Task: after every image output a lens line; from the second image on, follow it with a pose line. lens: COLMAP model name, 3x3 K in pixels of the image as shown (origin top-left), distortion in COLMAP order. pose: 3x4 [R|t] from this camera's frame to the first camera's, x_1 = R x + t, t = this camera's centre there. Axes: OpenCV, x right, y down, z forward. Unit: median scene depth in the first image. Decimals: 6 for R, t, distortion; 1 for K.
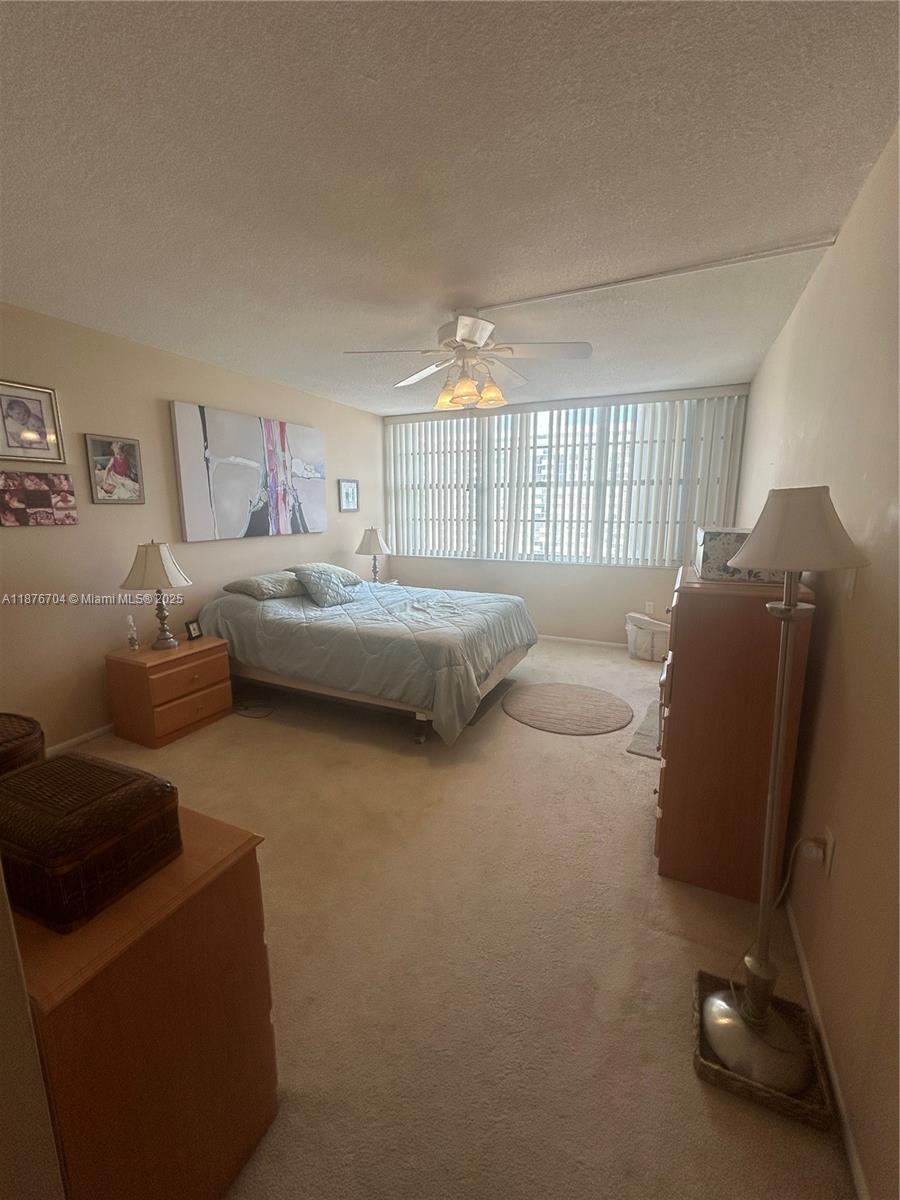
lens RADIAL K [[481.7, 0, 448.4], [0, 481.7, 596.0], [0, 0, 1]] dist [-0.000692, 0.001205]
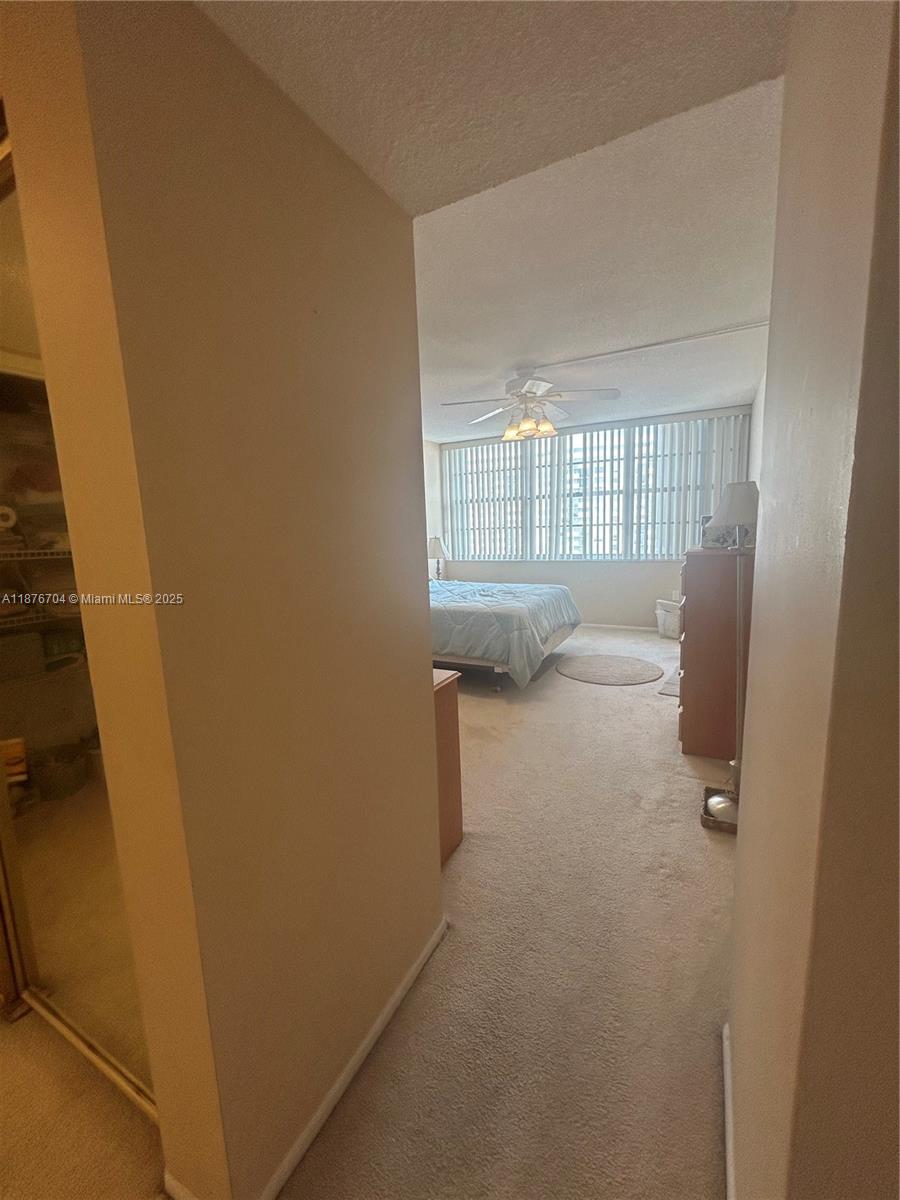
lens RADIAL K [[481.7, 0, 448.6], [0, 481.7, 596.3], [0, 0, 1]] dist [-0.000692, 0.001205]
pose [[0.998060, -0.027518, -0.055857, -0.087982], [0.025536, 0.999030, -0.035882, 0.071189], [0.056790, 0.034386, 0.997794, -0.258669]]
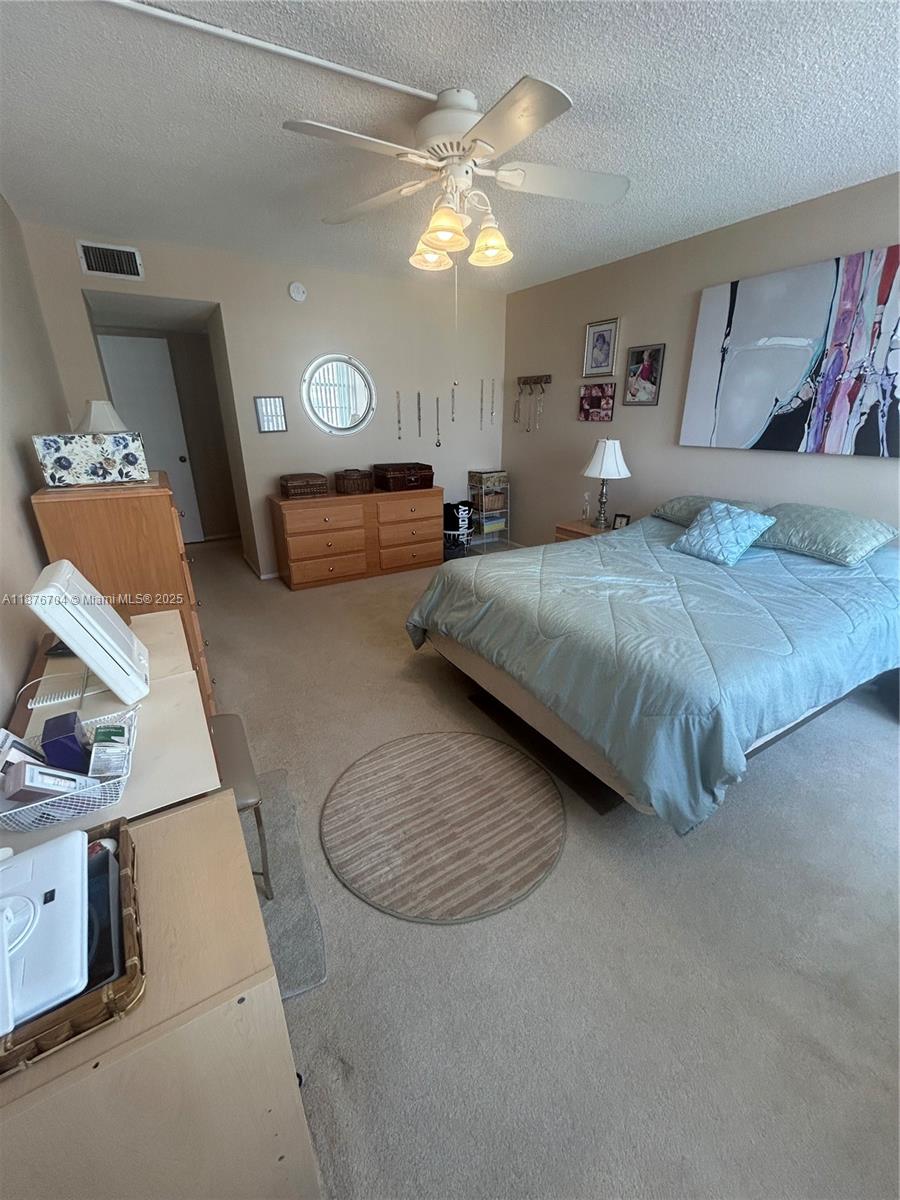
lens RADIAL K [[481.7, 0, 456.4], [0, 481.7, 595.5], [0, 0, 1]] dist [-0.000692, 0.001205]
pose [[-0.534886, 0.306666, -0.787307, 0.502931], [-0.152134, 0.881623, 0.446761, -0.183648], [0.831115, 0.358743, -0.424913, 0.994337]]
